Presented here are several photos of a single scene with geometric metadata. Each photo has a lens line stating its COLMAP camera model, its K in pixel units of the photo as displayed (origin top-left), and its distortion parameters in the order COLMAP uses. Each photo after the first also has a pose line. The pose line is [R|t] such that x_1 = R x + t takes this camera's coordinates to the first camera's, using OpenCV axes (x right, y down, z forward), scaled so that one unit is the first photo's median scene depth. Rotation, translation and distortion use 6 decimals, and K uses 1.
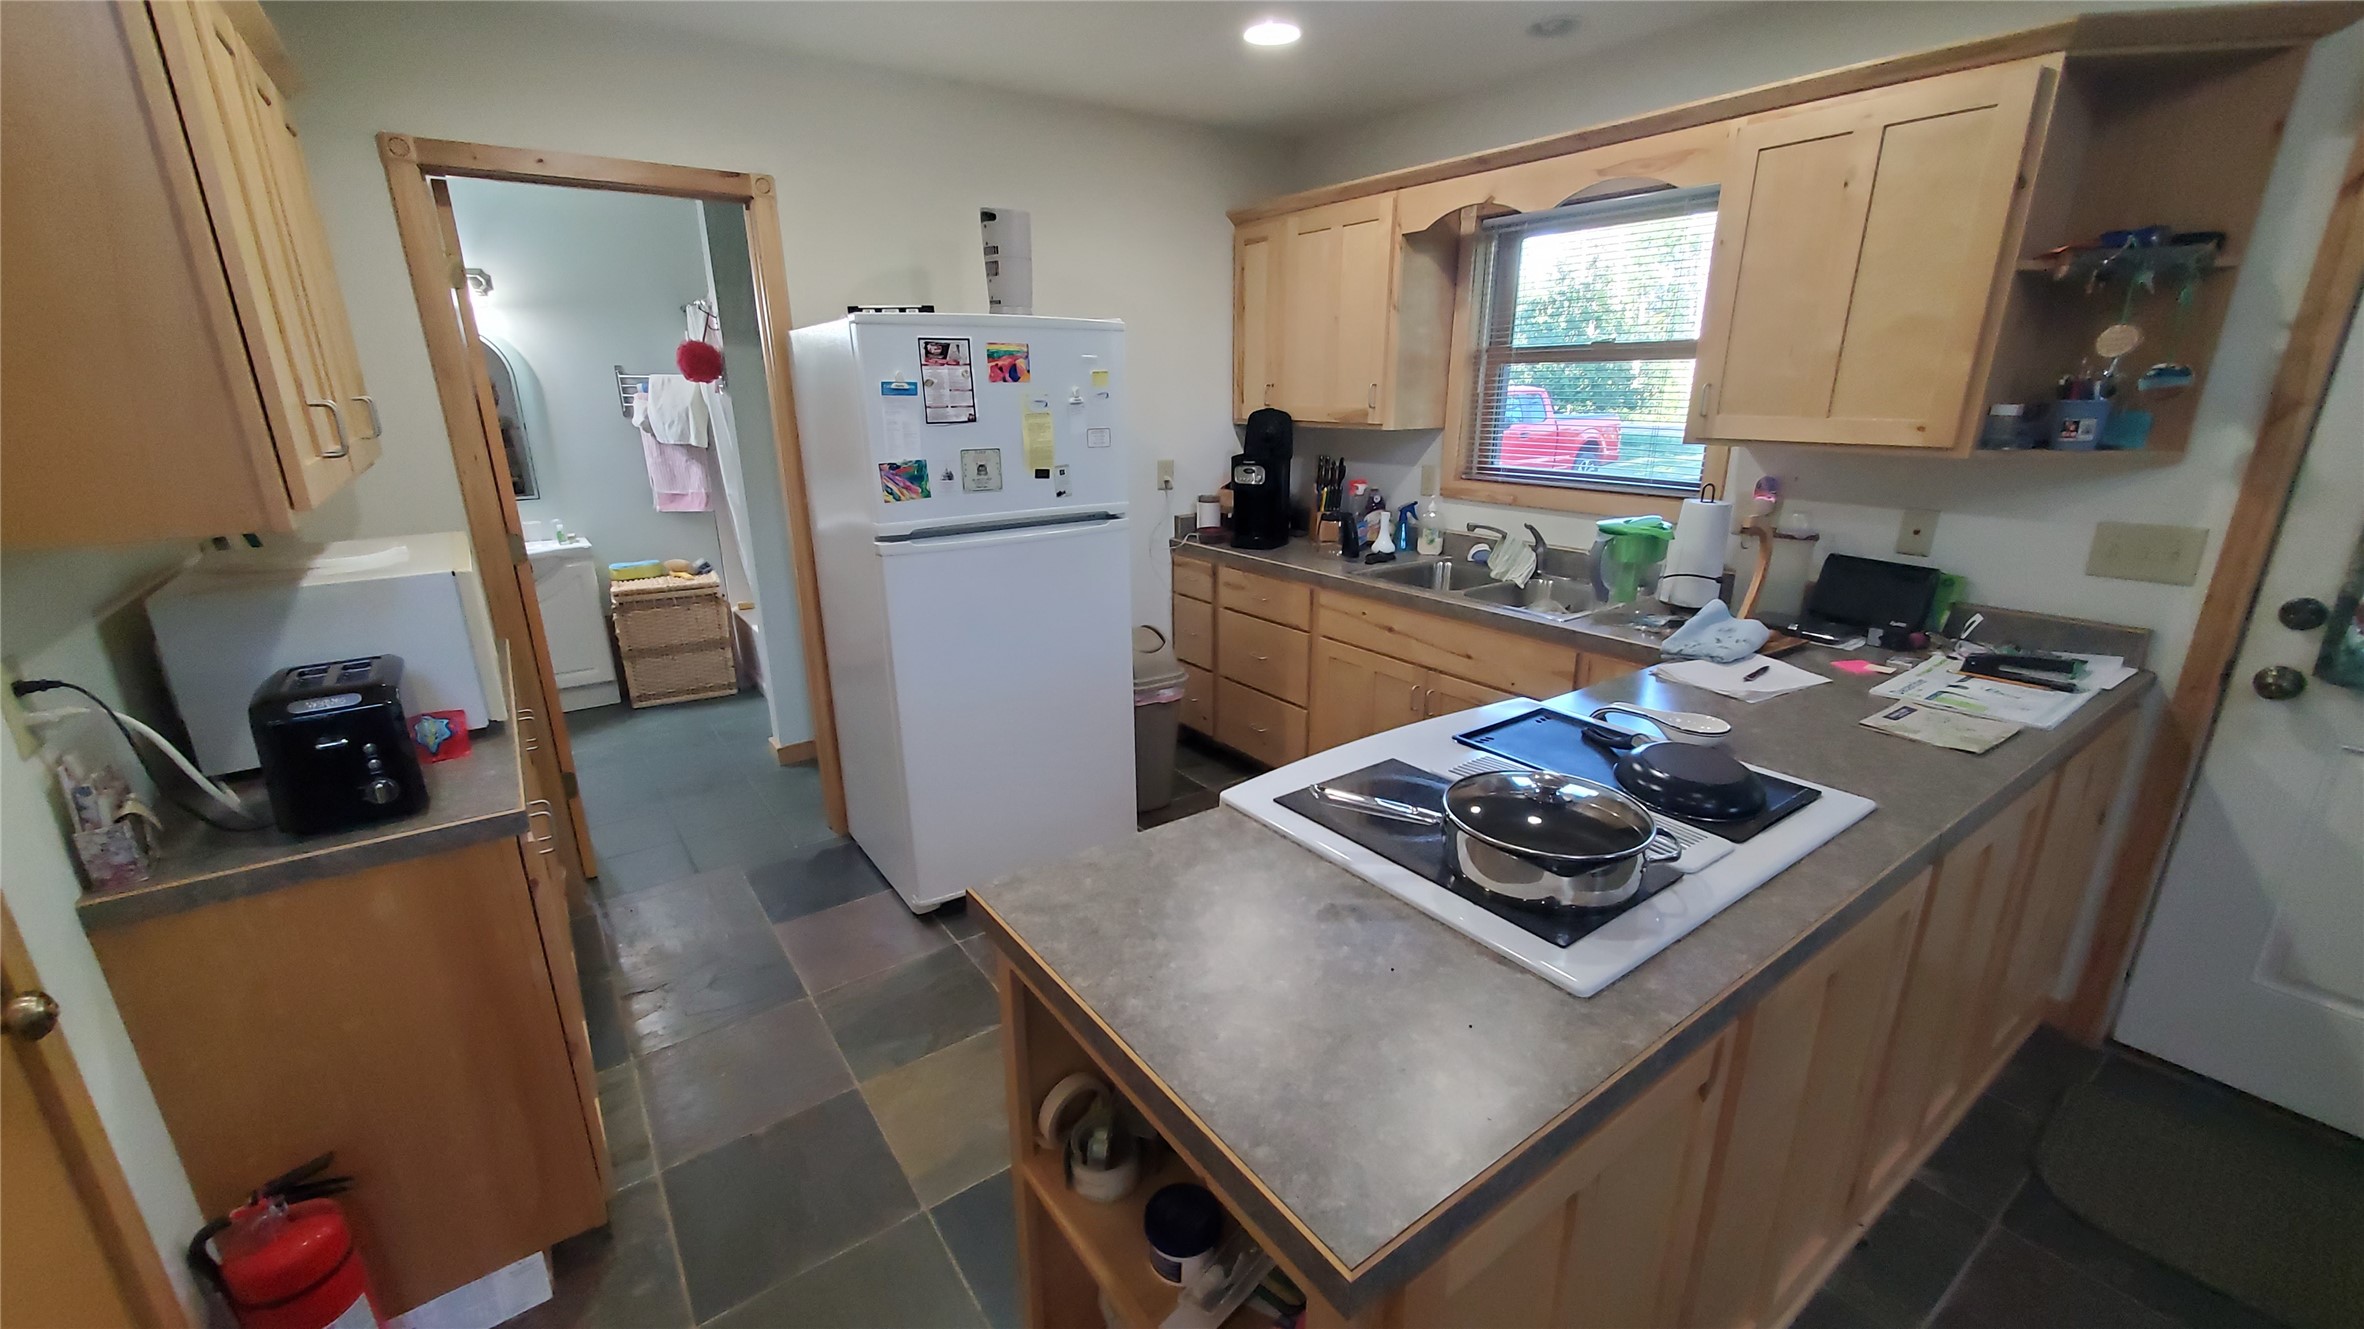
lens RADIAL K [[936.8, 0, 1186.4], [0, 936.8, 674.5], [0, 0, 1]] dist [0.004260, -0.001760]
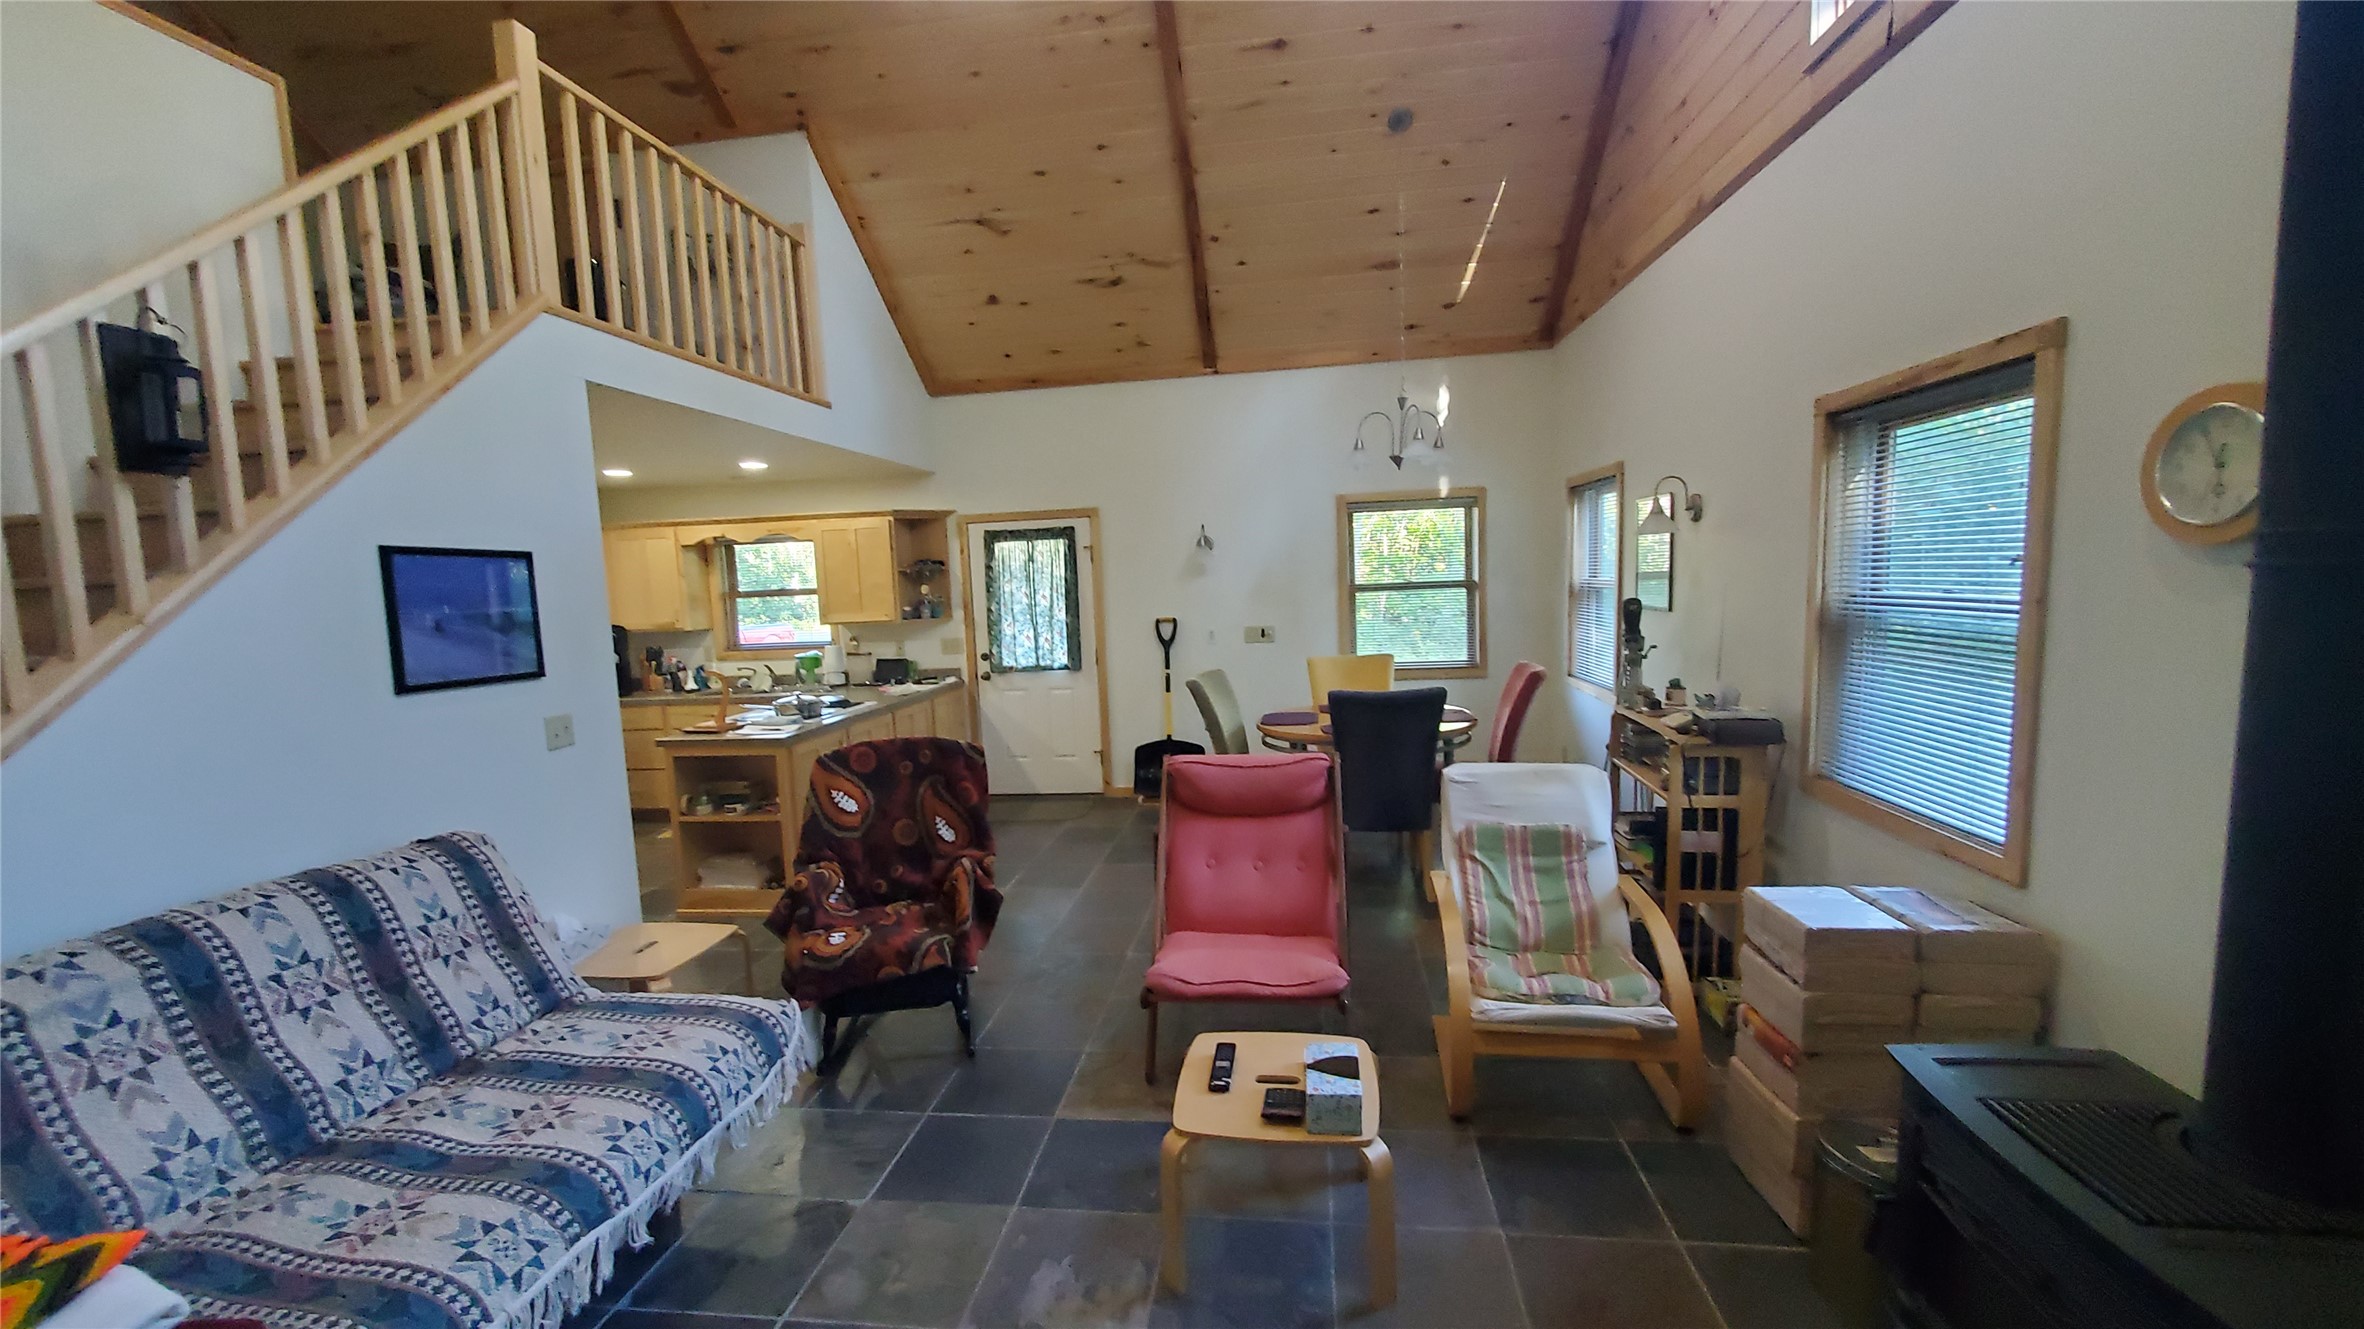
lens RADIAL K [[936.8, 0, 1196.2], [0, 936.8, 676.6], [0, 0, 1]] dist [0.004260, -0.001760]
pose [[0.674857, -0.099286, 0.731239, -0.608414], [0.254610, 0.961387, -0.104443, 0.377678], [-0.692634, 0.256664, 0.674078, -1.281267]]
